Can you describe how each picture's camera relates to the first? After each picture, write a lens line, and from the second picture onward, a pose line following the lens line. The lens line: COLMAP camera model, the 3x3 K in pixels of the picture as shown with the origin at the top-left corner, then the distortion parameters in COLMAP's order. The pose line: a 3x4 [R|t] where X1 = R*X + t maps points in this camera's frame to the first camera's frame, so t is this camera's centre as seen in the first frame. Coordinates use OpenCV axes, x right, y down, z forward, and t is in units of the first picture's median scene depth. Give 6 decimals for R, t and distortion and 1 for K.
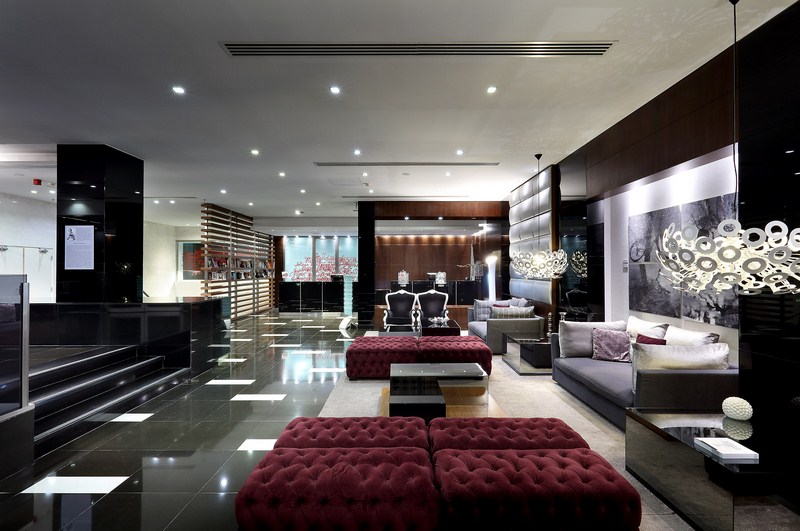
lens RADIAL K [[387.7, 0, 395.3], [0, 387.7, 267.7], [0, 0, 1]] dist [-0.006965, -0.000552]
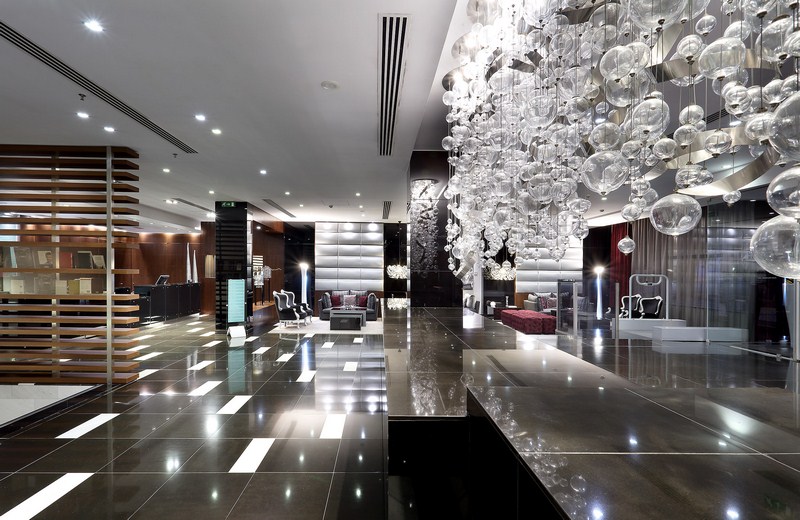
lens RADIAL K [[393.6, 0, 383.6], [0, 393.6, 271.2], [0, 0, 1]] dist [-0.006817, 0.002109]
pose [[-0.028027, 0.001557, 0.999606, -1.216071], [-0.016230, 0.999866, -0.002012, -0.003757], [-0.999475, -0.016280, -0.027998, 0.767655]]
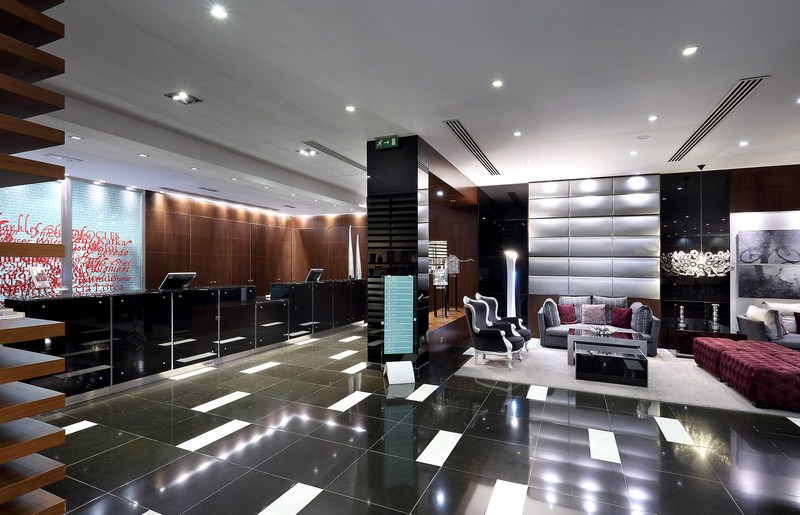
lens RADIAL K [[393.6, 0, 396.2], [0, 393.6, 262.8], [0, 0, 1]] dist [-0.006817, 0.002109]
pose [[0.391911, 0.010797, 0.919940, -0.678352], [-0.016326, 0.999855, -0.004780, 0.006451], [-0.919858, -0.013146, 0.392031, 0.910897]]
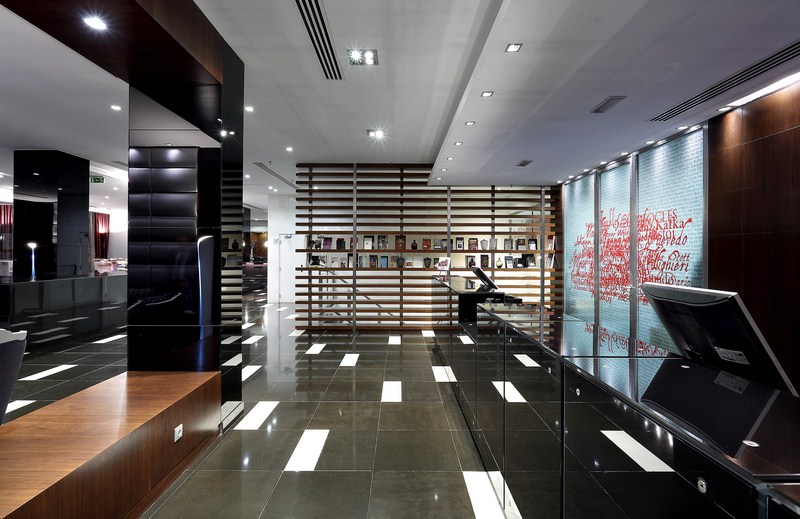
lens RADIAL K [[393.6, 0, 398.3], [0, 393.6, 257.1], [0, 0, 1]] dist [-0.006817, 0.002109]
pose [[0.015774, 0.007971, -0.999844, 0.319682], [-0.000236, 0.999968, 0.007968, 0.008810], [0.999876, 0.000111, 0.015776, 1.370495]]
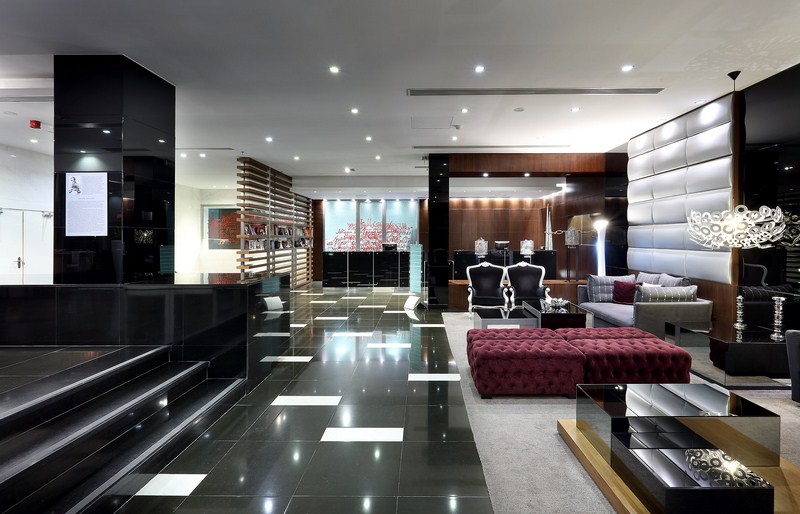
lens RADIAL K [[393.6, 0, 409.9], [0, 393.6, 238.0], [0, 0, 1]] dist [-0.006817, 0.002109]
pose [[0.999948, -0.000946, -0.010144, -0.143650], [0.000984, 0.999992, 0.003784, 0.003627], [0.010140, -0.003794, 0.999941, 0.187251]]
